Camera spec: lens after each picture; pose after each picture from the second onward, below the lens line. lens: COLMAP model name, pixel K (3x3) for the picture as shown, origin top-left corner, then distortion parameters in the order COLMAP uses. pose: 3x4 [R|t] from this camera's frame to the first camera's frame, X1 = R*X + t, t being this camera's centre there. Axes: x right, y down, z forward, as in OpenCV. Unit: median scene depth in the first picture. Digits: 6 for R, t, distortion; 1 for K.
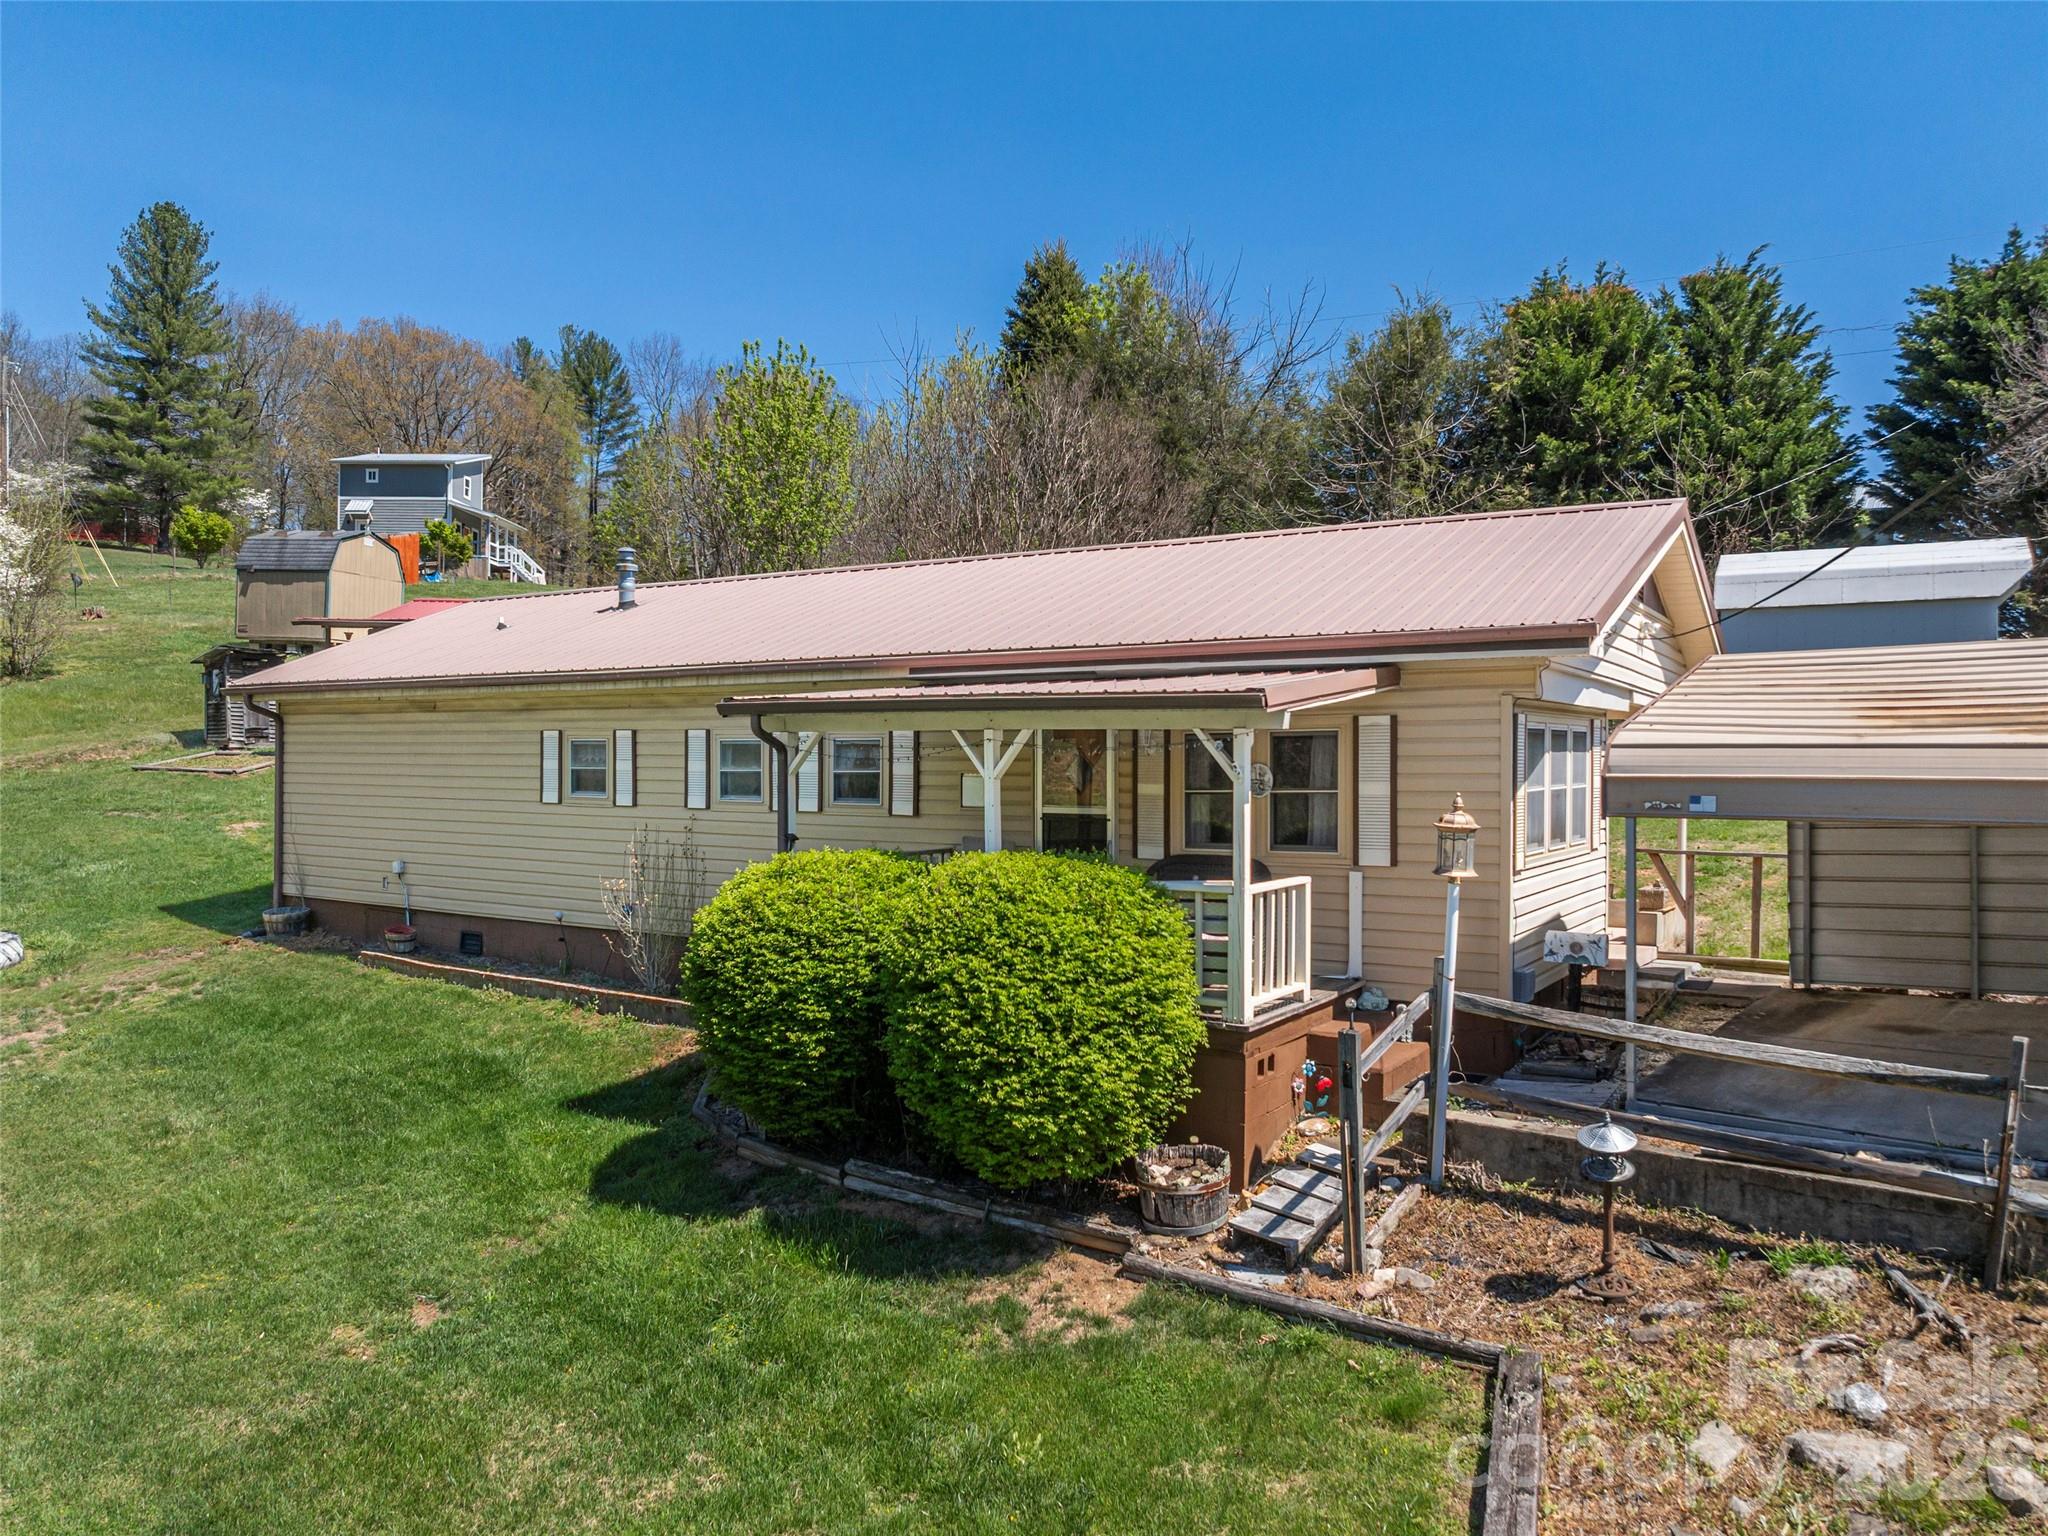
lens RADIAL K [[1783.1, 0, 1024.0], [0, 1783.1, 768.0], [0, 0, 1]] dist [-0.031077, -0.003637]
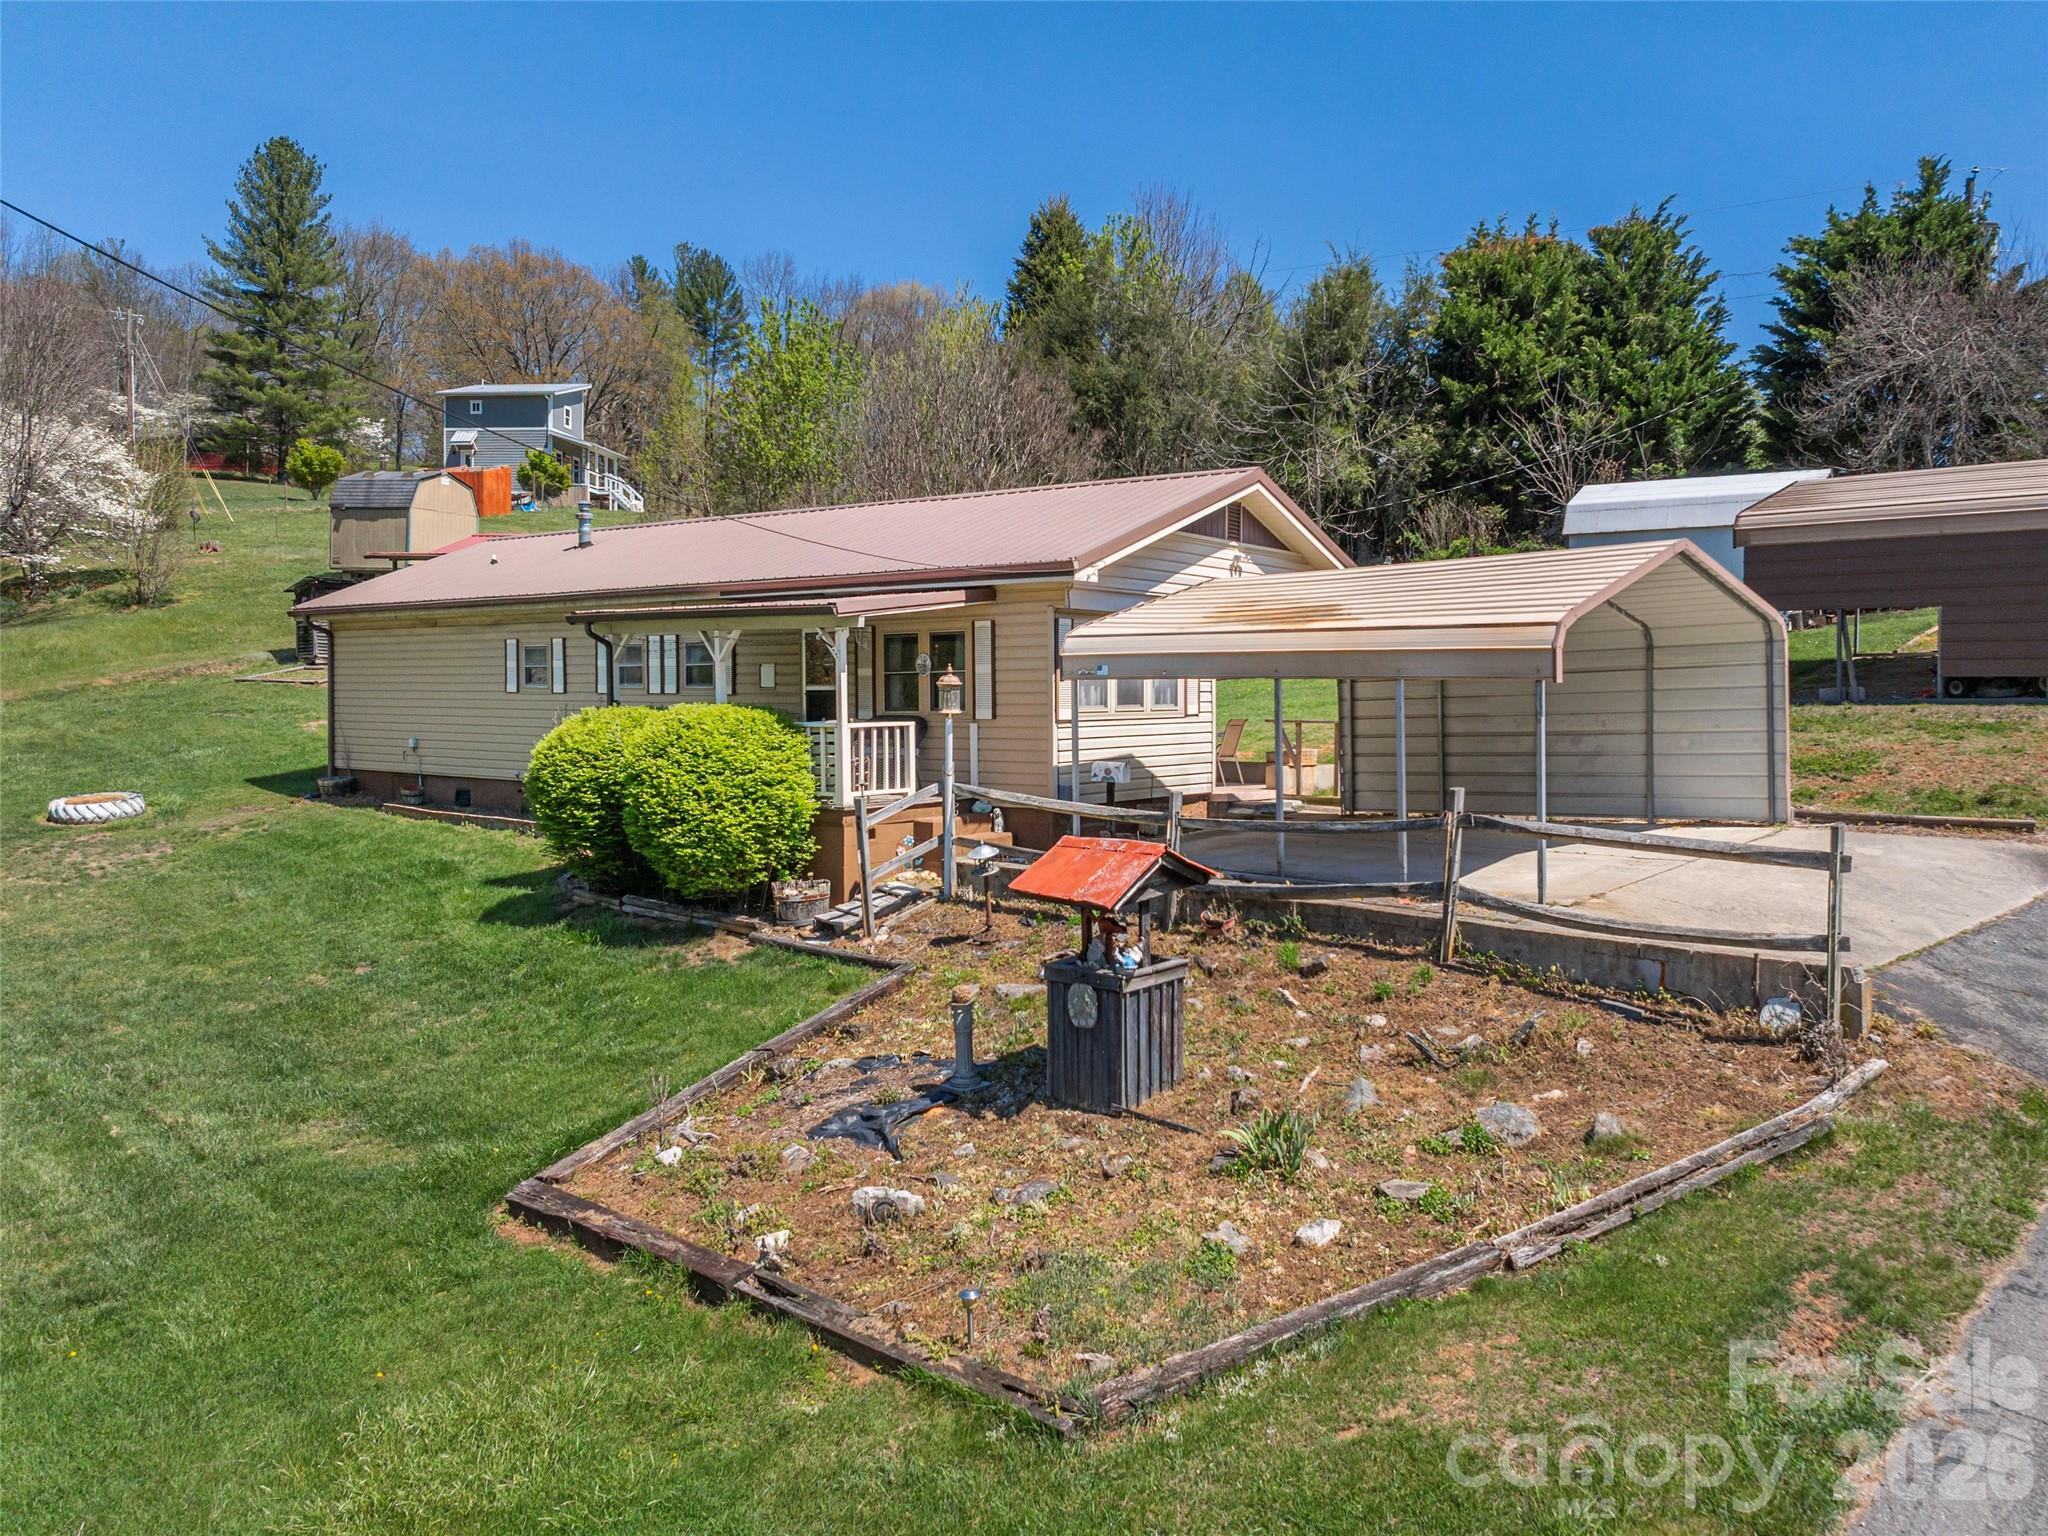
lens RADIAL K [[1867.2, 0, 1024.0], [0, 1867.2, 768.0], [0, 0, 1]] dist [-0.020973, -0.055224]
pose [[0.996881, 0.000163, -0.078913, 0.114909], [0.002897, 0.999248, 0.038658, 0.011236], [0.078860, -0.038766, 0.996132, -0.191681]]
